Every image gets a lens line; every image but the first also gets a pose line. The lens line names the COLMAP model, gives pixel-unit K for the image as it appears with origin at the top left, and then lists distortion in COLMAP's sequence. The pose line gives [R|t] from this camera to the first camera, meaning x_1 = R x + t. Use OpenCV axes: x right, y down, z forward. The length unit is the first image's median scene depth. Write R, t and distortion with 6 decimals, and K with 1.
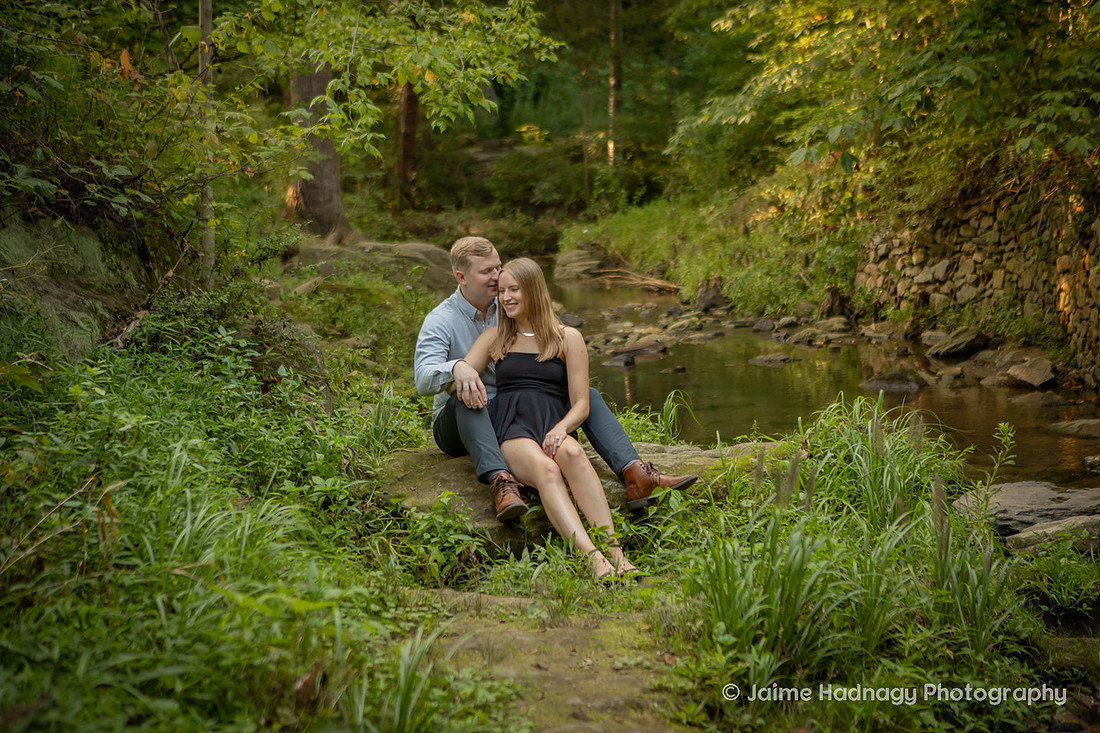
lens RADIAL K [[1733.0, 0, 552.8], [0, 1733.0, 350.1], [0, 0, 1]] dist [0.072183, 0.031587]
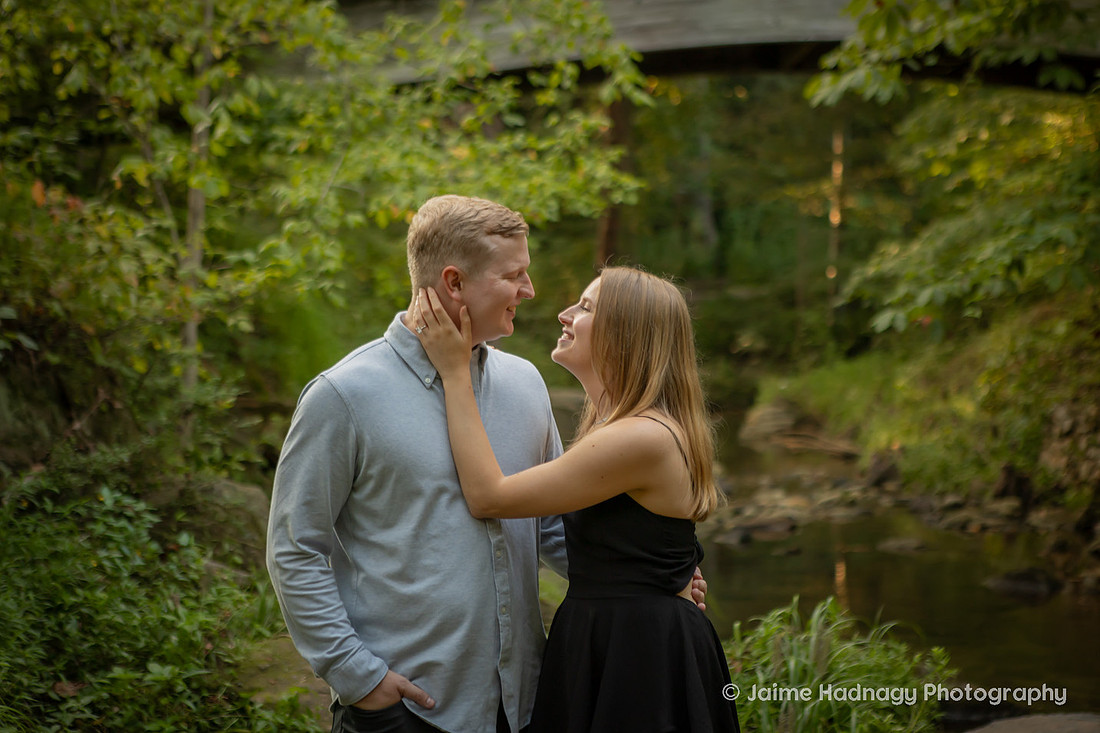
lens RADIAL K [[1923.1, 0, 550.0], [0, 1923.1, 366.5], [0, 0, 1]] dist [0.182742, 0.048651]
pose [[0.993948, 0.042416, -0.101335, 0.056127], [-0.049910, 0.996112, -0.072590, -0.005841], [0.097862, 0.077208, 0.992201, 0.005927]]
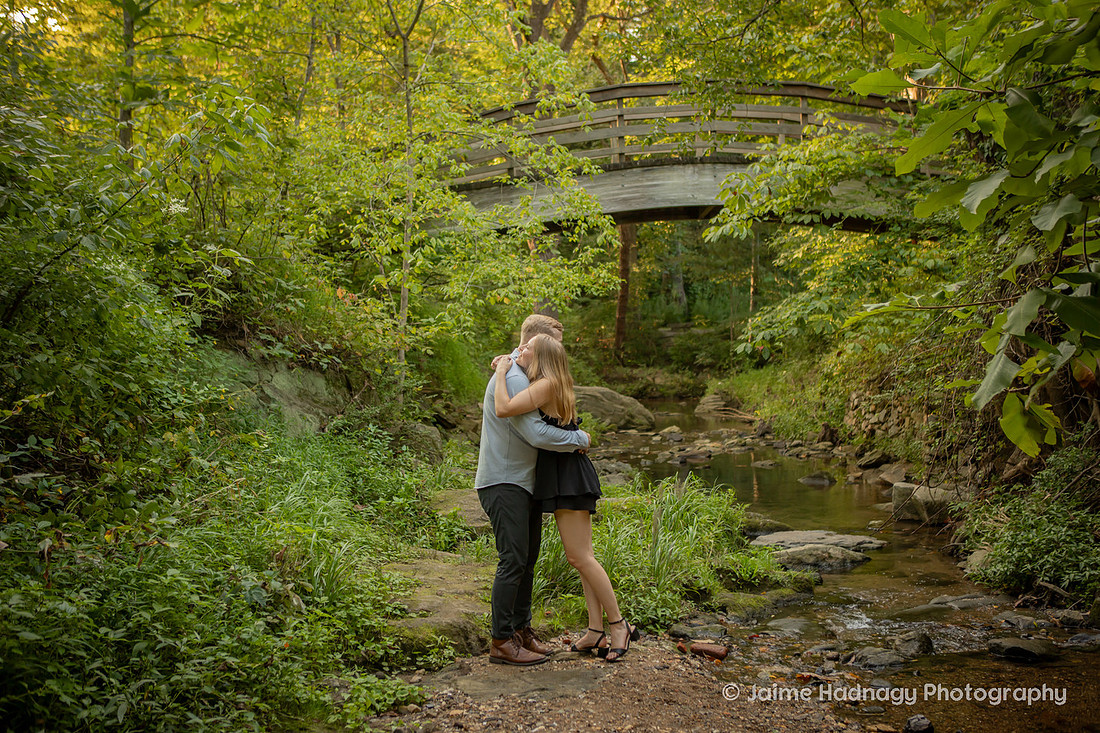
lens RADIAL K [[1080.9, 0, 550.0], [0, 1080.9, 366.5], [0, 0, 1]] dist [-0.057121, 0.010099]
pose [[0.989924, 0.037898, -0.136437, 0.075897], [-0.048778, 0.995813, -0.077307, 0.002781], [0.132936, 0.083183, 0.987628, -0.092392]]
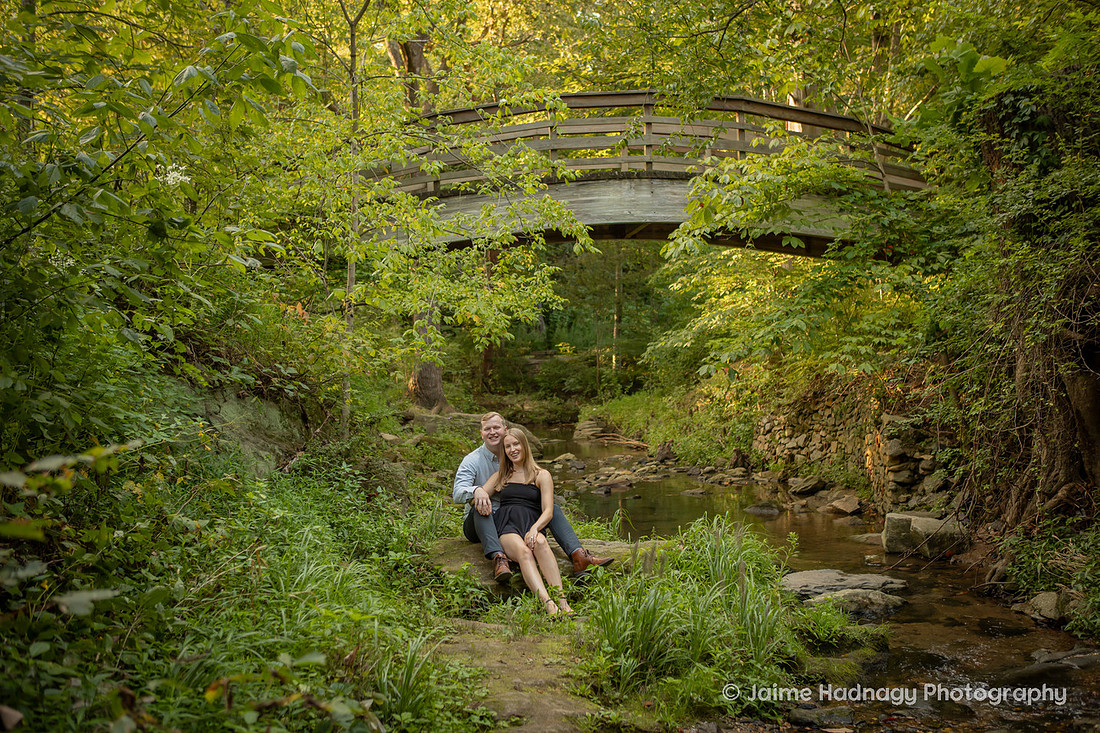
lens RADIAL K [[1080.9, 0, 550.0], [0, 1080.9, 366.5], [0, 0, 1]] dist [-0.057121, 0.010099]
pose [[0.999356, 0.027304, -0.023299, 0.014247], [-0.029646, 0.993824, -0.106935, 0.000133], [0.020235, 0.107557, 0.993993, -0.027278]]
